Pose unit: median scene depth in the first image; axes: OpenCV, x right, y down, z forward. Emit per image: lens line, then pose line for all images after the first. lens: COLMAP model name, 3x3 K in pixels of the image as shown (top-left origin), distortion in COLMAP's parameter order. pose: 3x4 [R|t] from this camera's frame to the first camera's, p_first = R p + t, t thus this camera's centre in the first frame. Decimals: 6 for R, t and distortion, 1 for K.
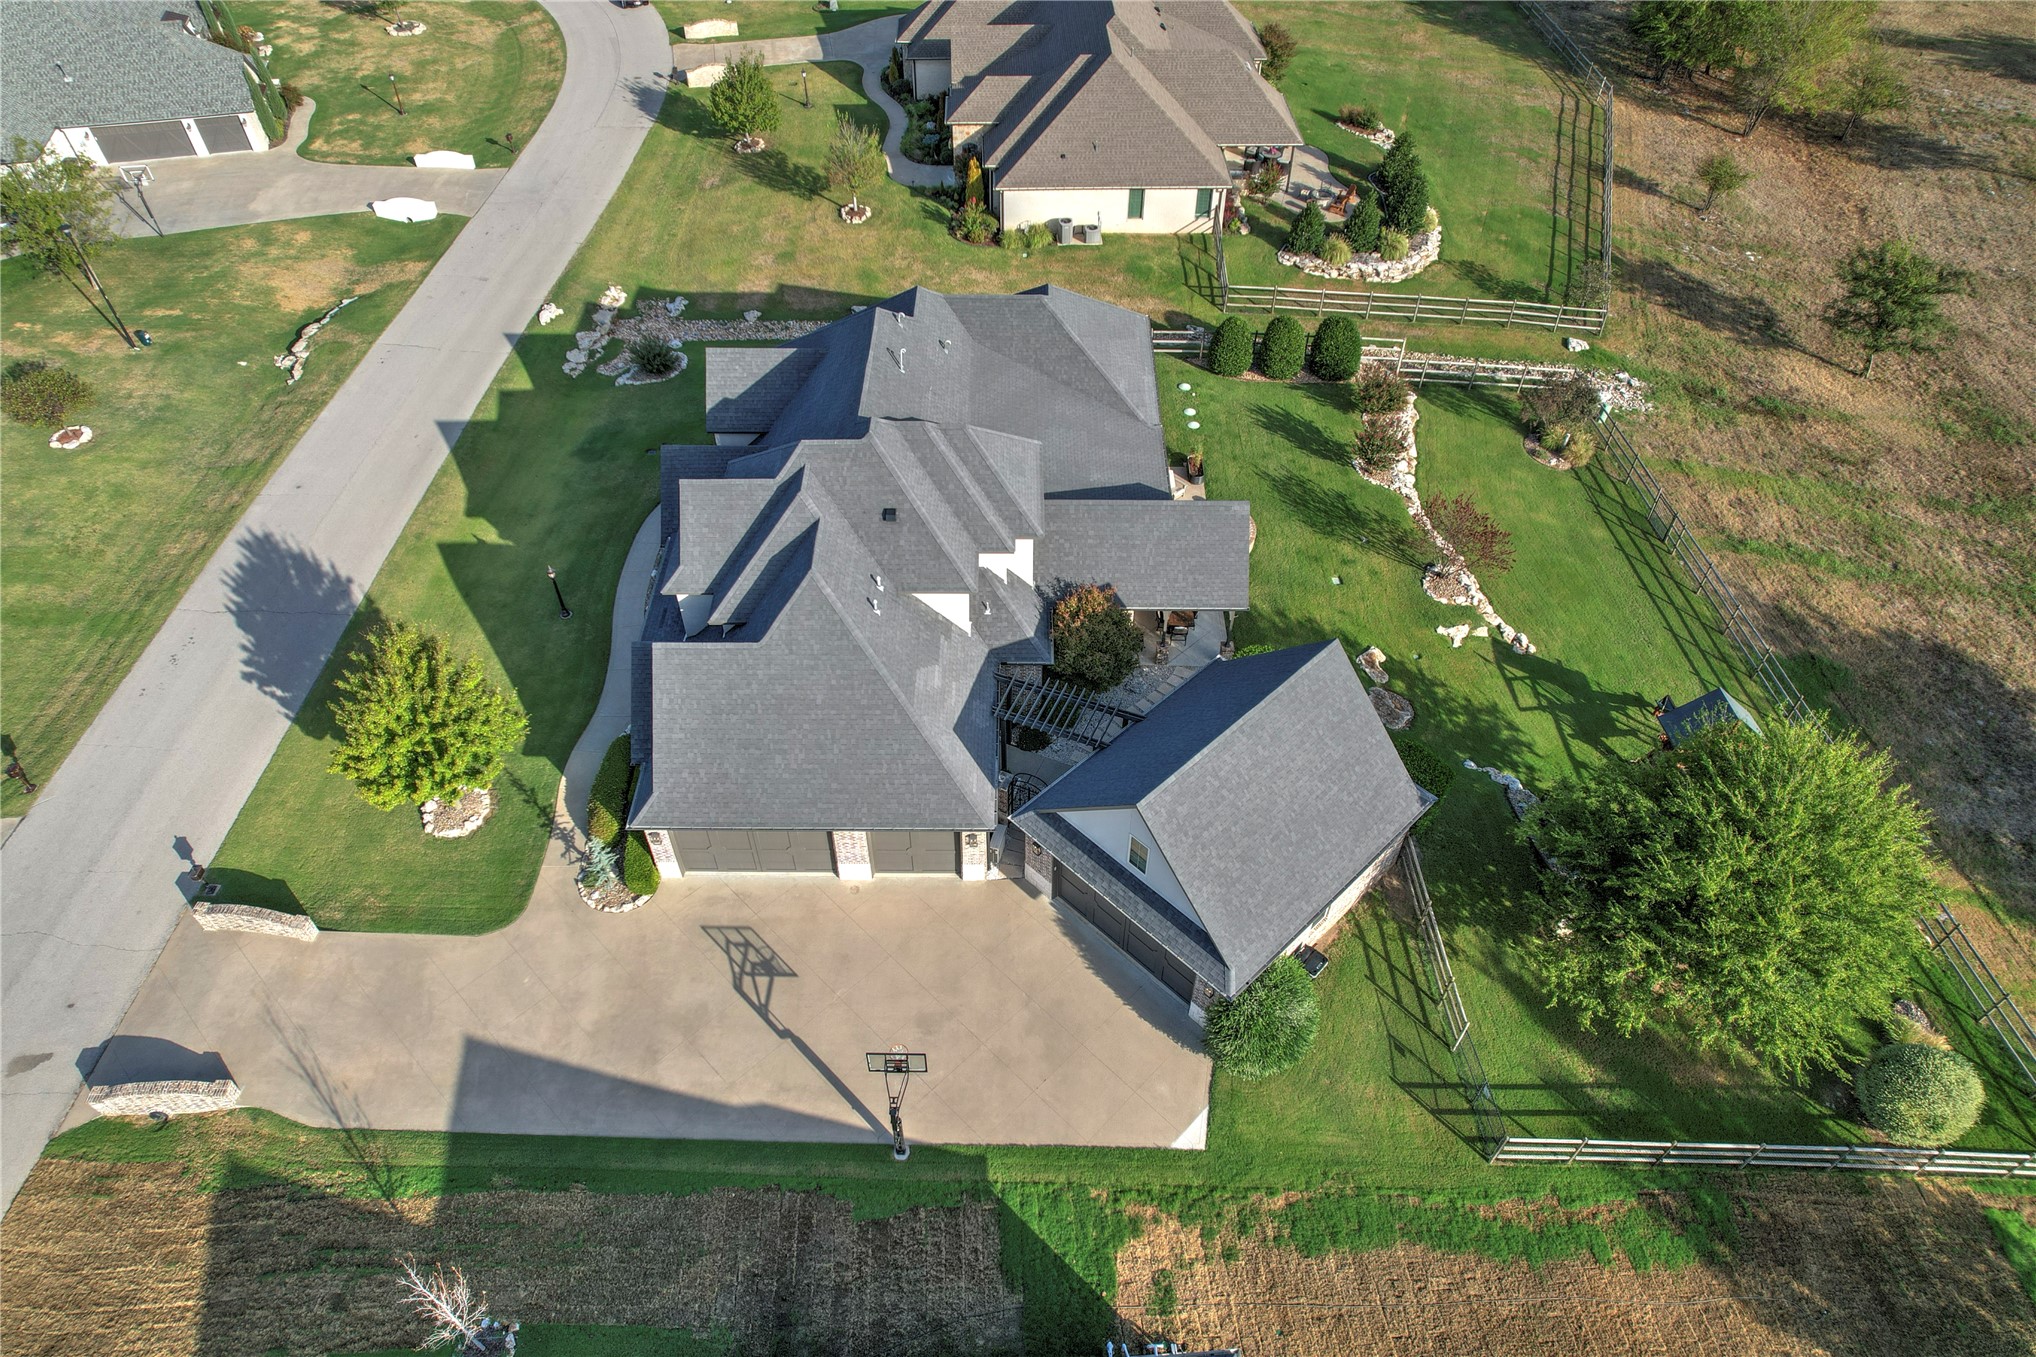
lens RADIAL K [[1307.0, 0, 1018.0], [0, 1307.0, 678.5], [0, 0, 1]] dist [-0.081790, 0.074809]
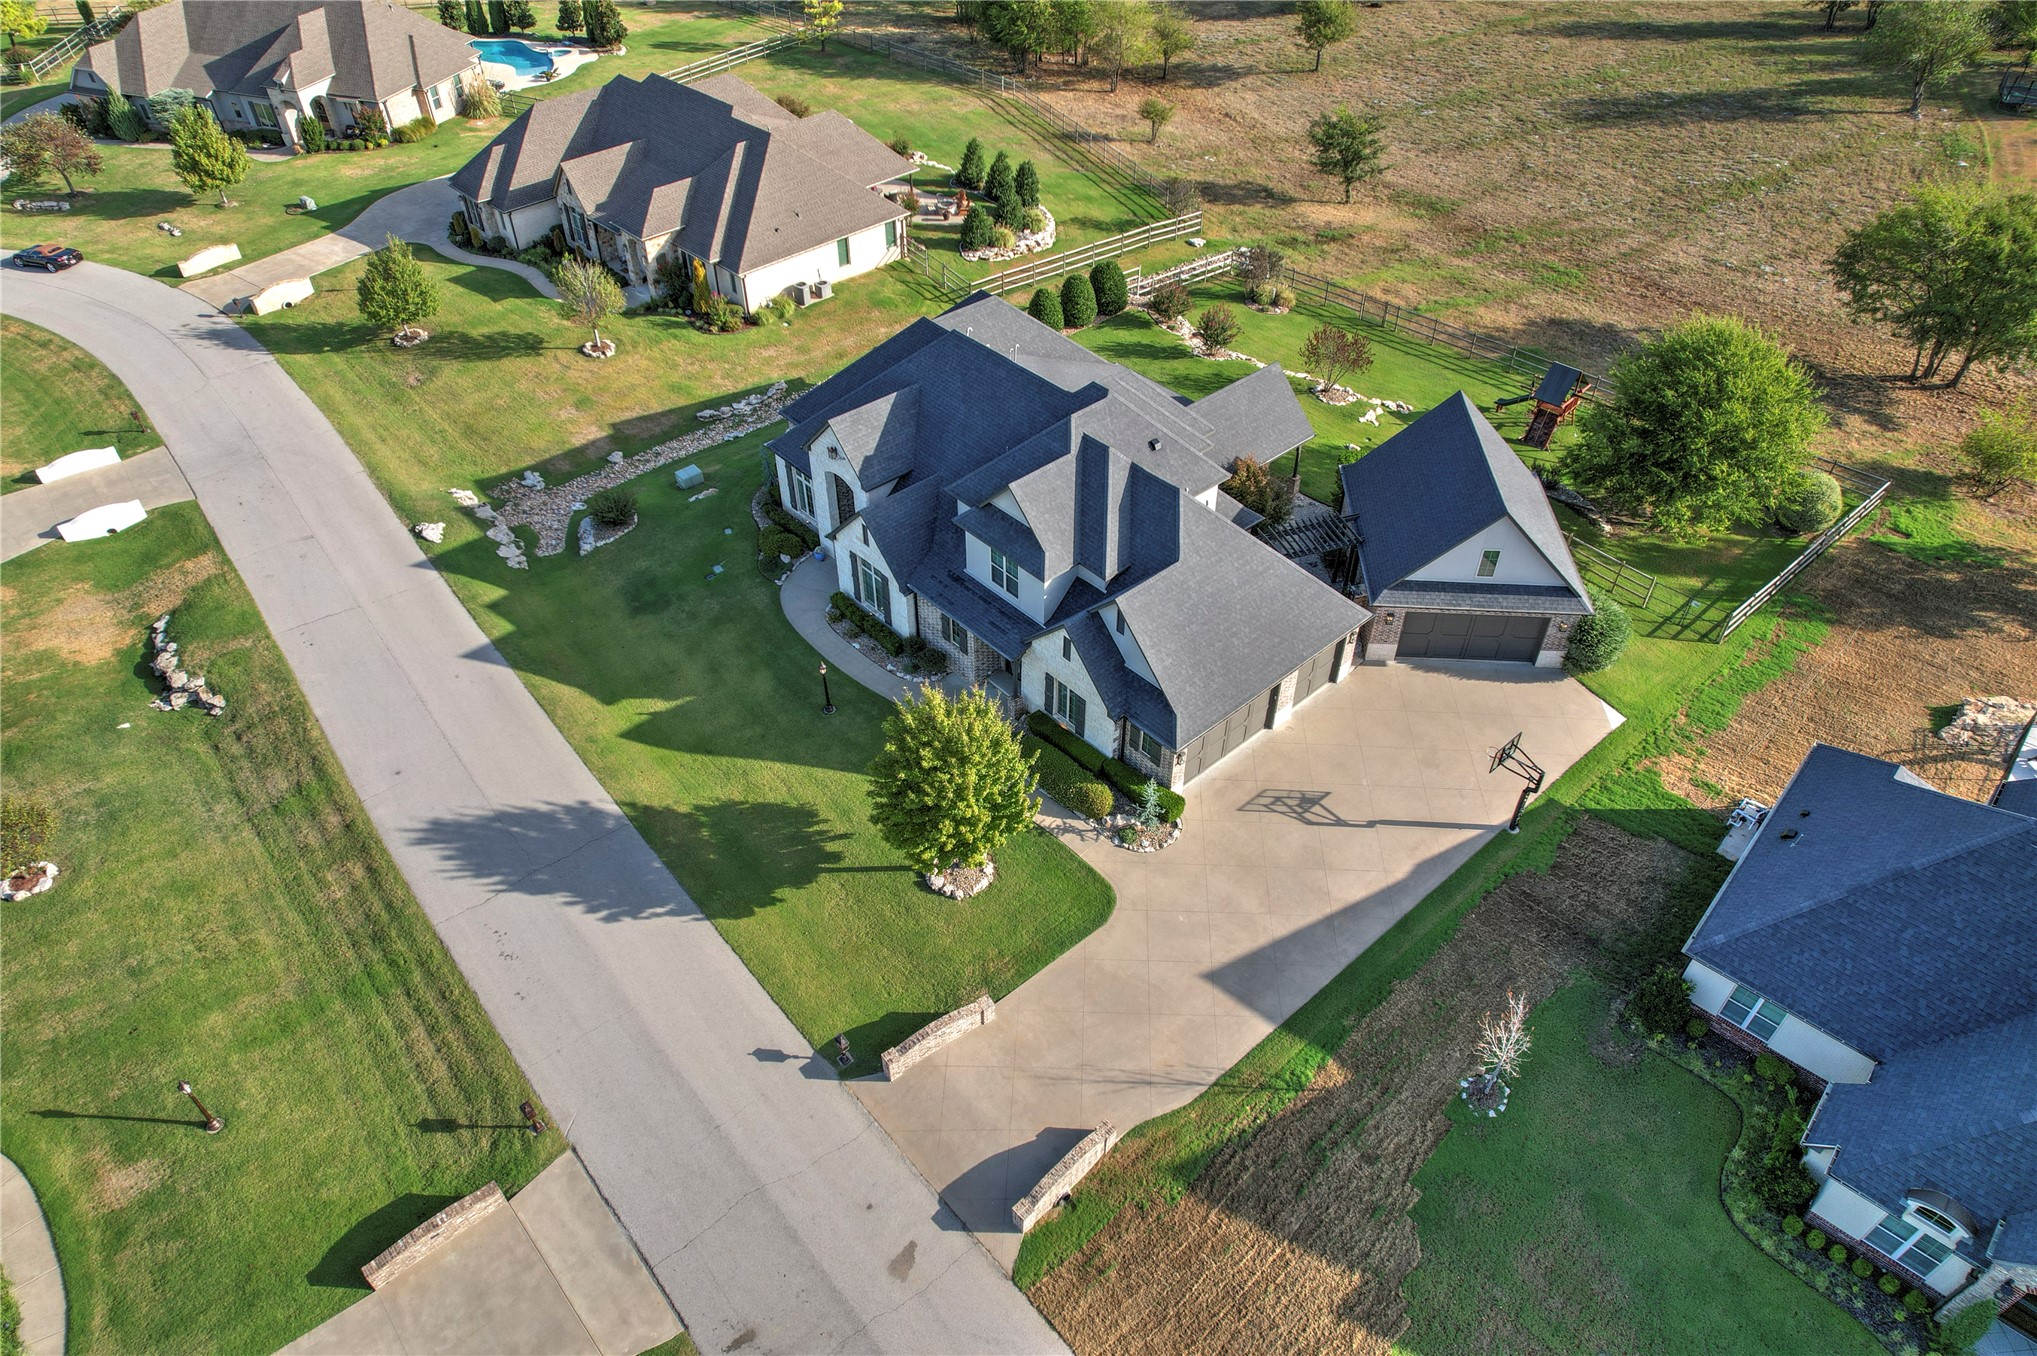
lens RADIAL K [[1292.7, 0, 1015.7], [0, 1292.7, 691.9], [0, 0, 1]] dist [-0.074964, 0.070808]
pose [[0.741988, -0.456474, 0.491005, -0.705874], [0.488436, 0.869749, 0.070478, -0.059367], [-0.459222, 0.187531, 0.868301, 0.062673]]
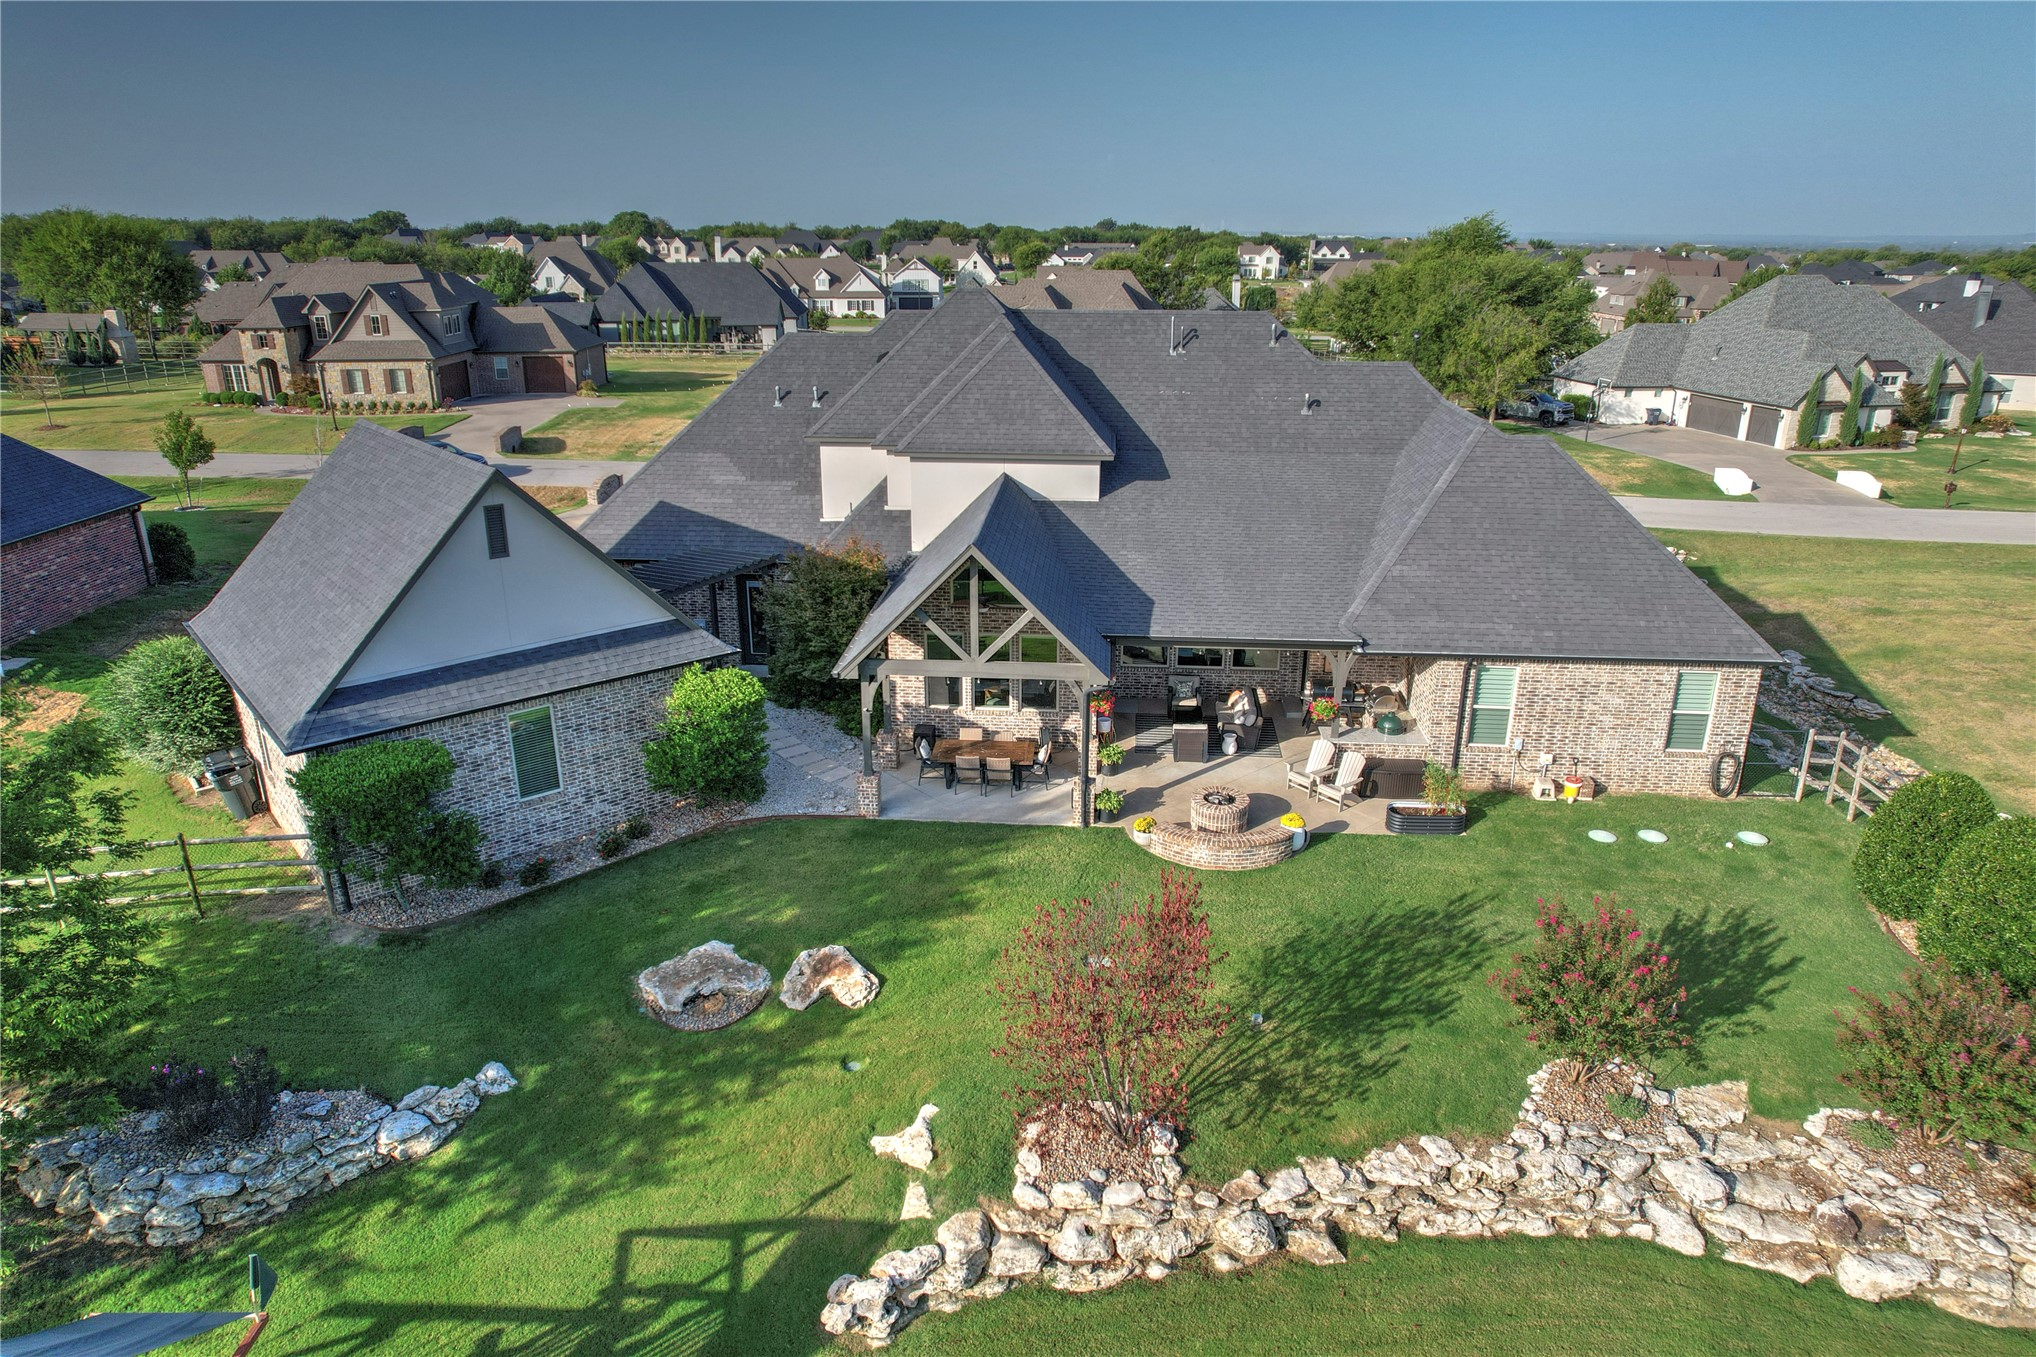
lens RADIAL K [[1307.0, 0, 1018.0], [0, 1307.0, 678.5], [0, 0, 1]] dist [-0.081790, 0.074809]
pose [[-0.075536, 0.323800, -0.943106, 0.621813], [-0.722463, 0.634117, 0.275578, -0.233230], [0.687271, 0.702175, 0.186035, 0.840173]]
